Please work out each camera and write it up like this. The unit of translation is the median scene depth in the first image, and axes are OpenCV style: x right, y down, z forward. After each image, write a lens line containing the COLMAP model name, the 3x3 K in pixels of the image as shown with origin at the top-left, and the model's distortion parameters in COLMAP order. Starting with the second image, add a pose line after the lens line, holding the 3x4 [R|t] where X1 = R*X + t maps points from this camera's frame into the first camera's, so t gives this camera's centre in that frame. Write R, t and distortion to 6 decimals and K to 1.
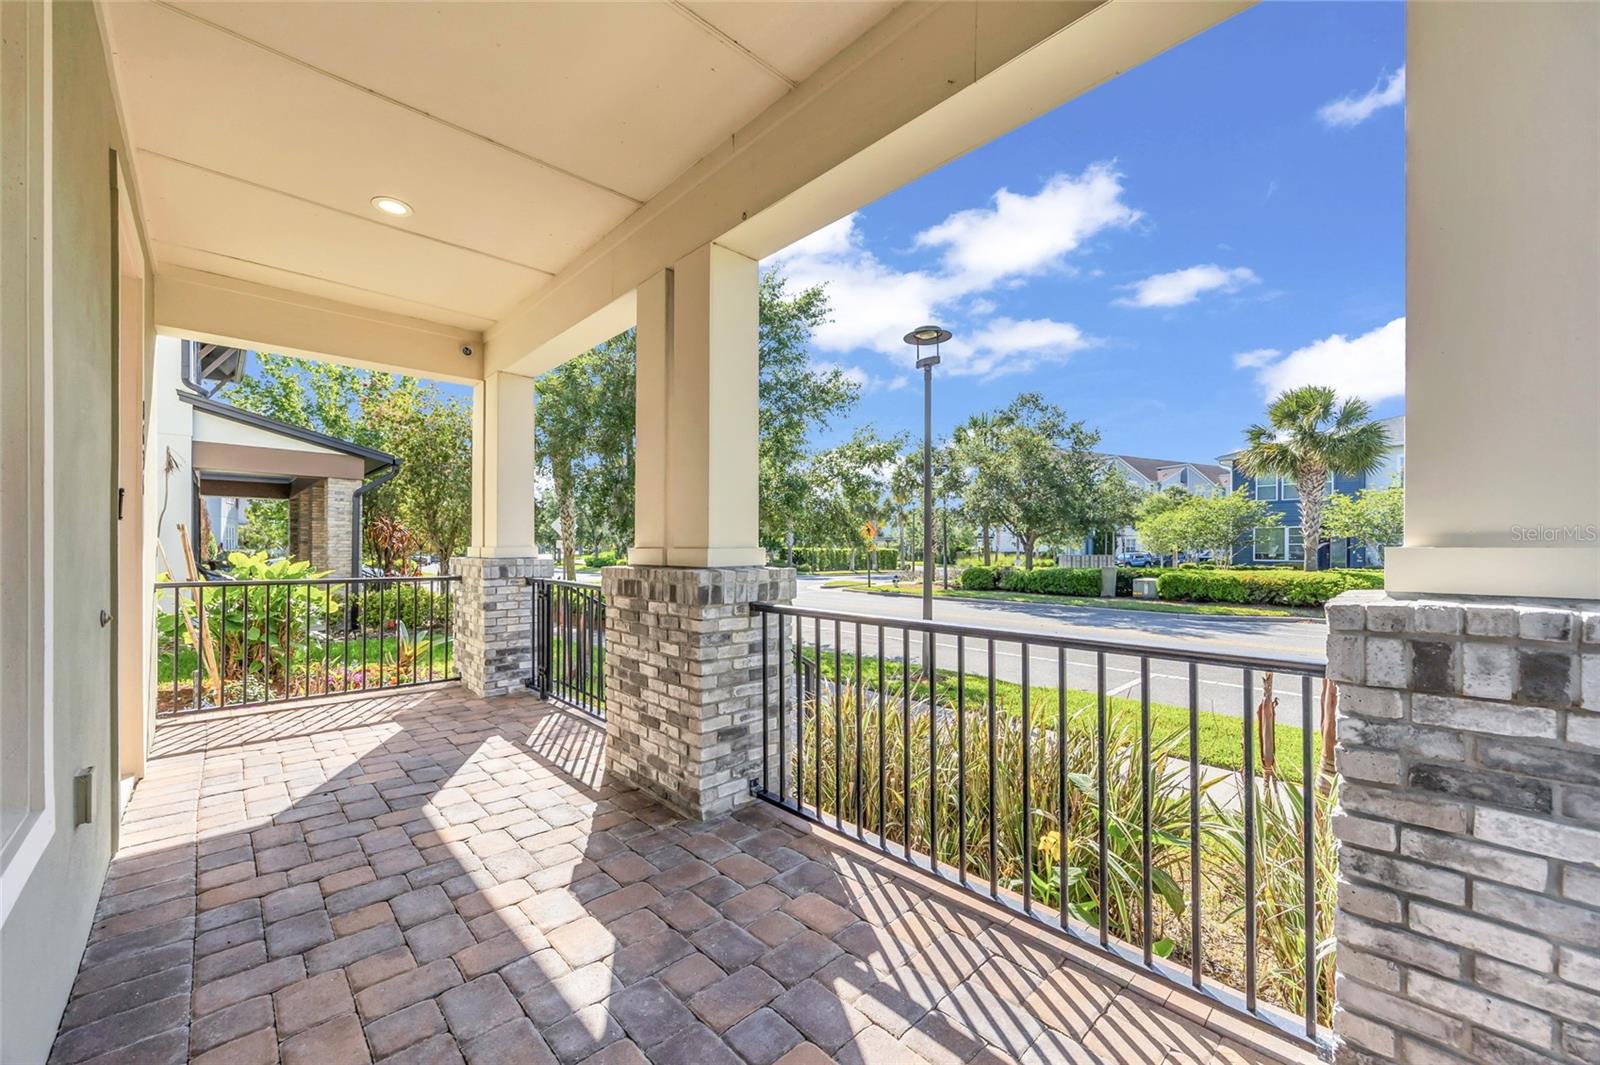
lens RADIAL K [[615.3, 0, 800.3], [0, 615.3, 540.8], [0, 0, 1]] dist [-0.002829, -0.000083]
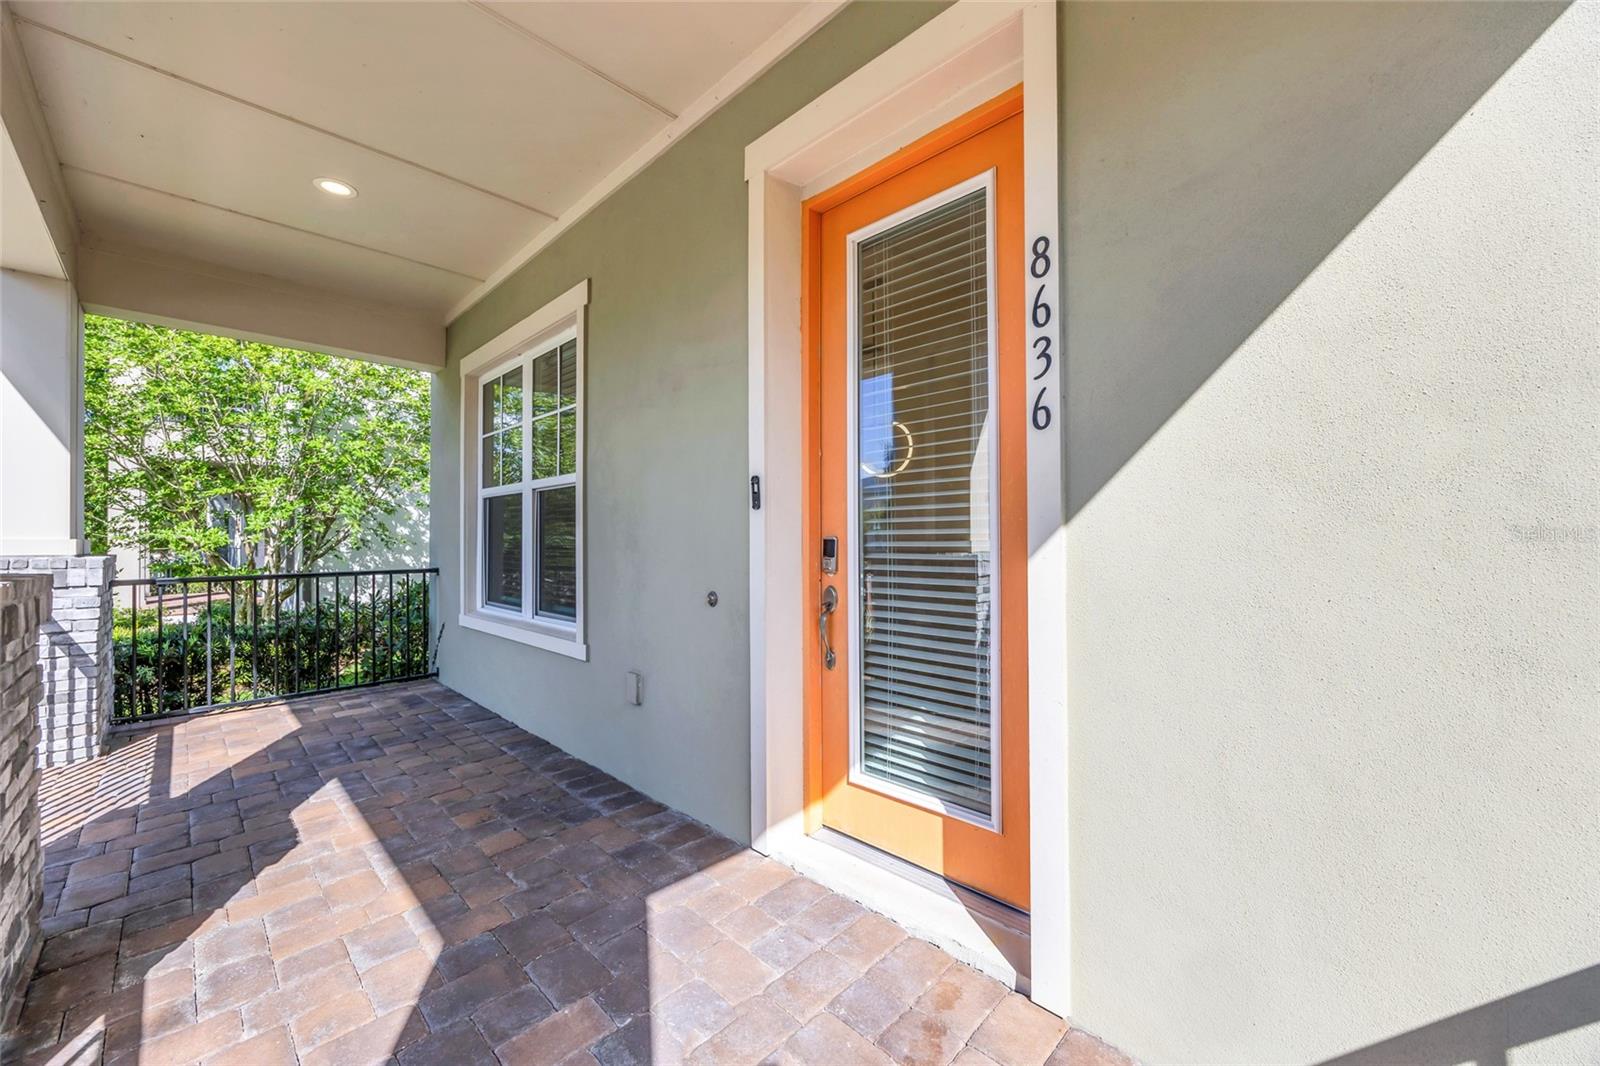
lens RADIAL K [[615.3, 0, 802.4], [0, 615.3, 531.8], [0, 0, 1]] dist [-0.002829, -0.000083]
pose [[-0.999363, 0.006719, -0.035040, -1.541497], [0.007126, 0.999908, -0.011499, 0.019042], [0.034959, -0.011741, -0.999320, 2.636036]]
